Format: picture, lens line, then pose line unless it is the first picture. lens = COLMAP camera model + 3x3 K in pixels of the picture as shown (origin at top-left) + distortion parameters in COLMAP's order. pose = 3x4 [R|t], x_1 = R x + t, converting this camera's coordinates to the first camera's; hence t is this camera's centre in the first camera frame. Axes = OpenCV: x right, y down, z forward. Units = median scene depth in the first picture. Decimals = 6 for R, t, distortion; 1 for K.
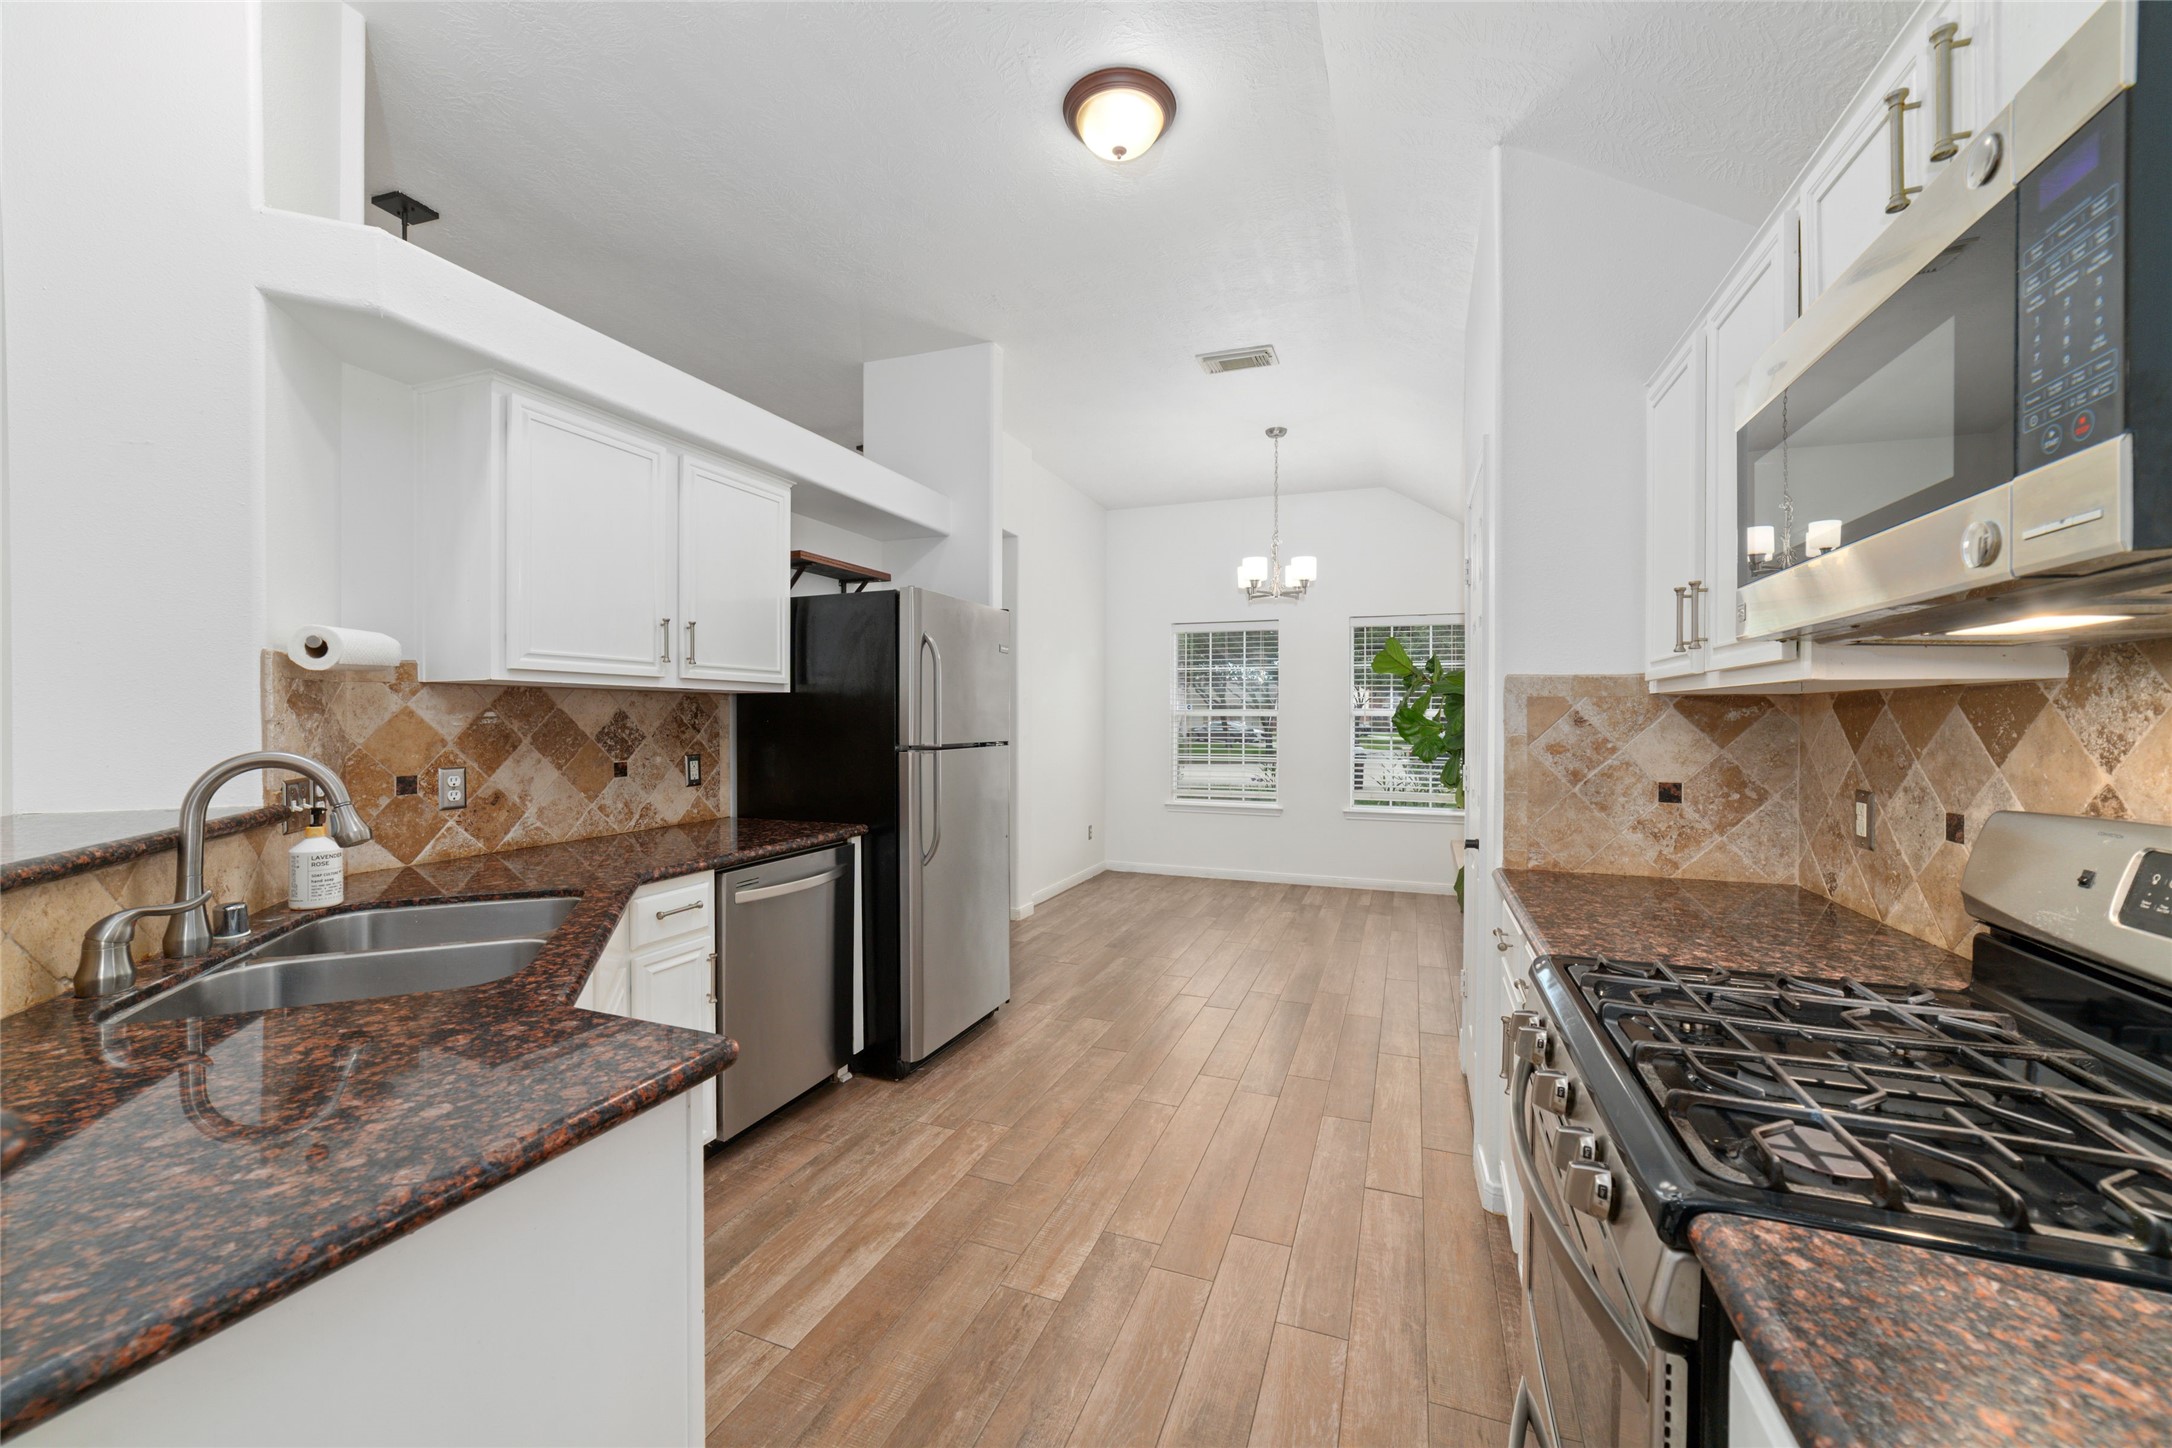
lens RADIAL K [[831.0, 0, 1088.4], [0, 831.0, 717.8], [0, 0, 1]] dist [-0.026578, 0.005670]
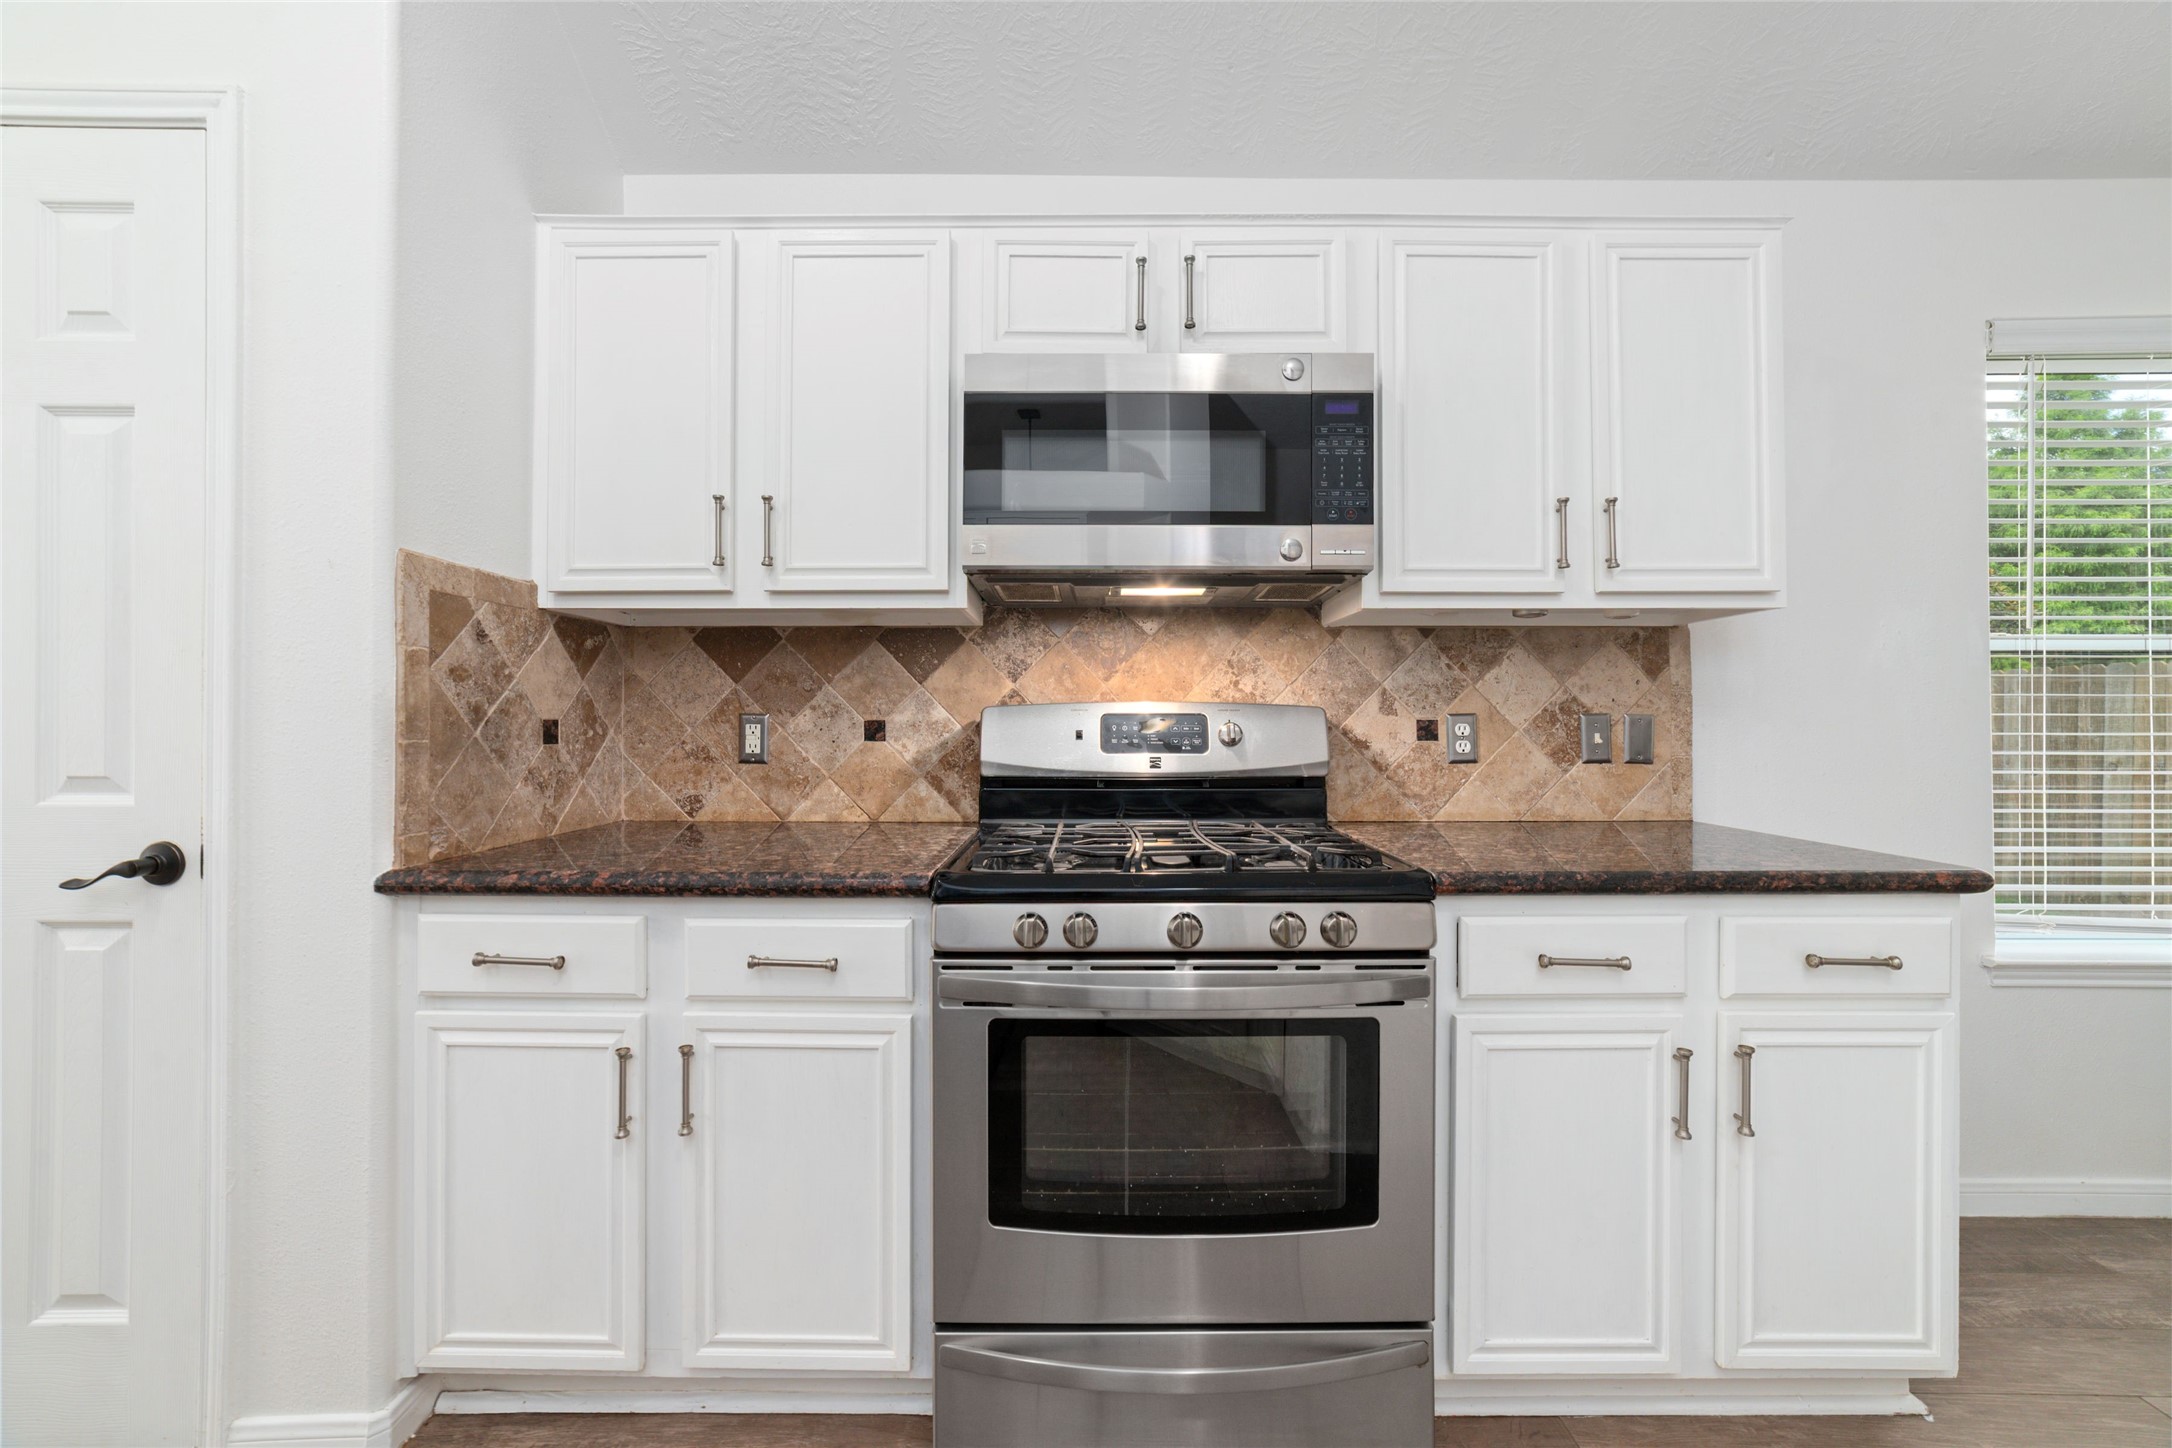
lens RADIAL K [[831.0, 0, 1088.4], [0, 831.0, 717.8], [0, 0, 1]] dist [-0.026578, 0.005670]
pose [[-0.357910, -0.001375, 0.933755, -0.250566], [0.000501, 0.999998, 0.001664, 0.076401], [-0.933756, 0.001063, -0.357909, 0.797026]]
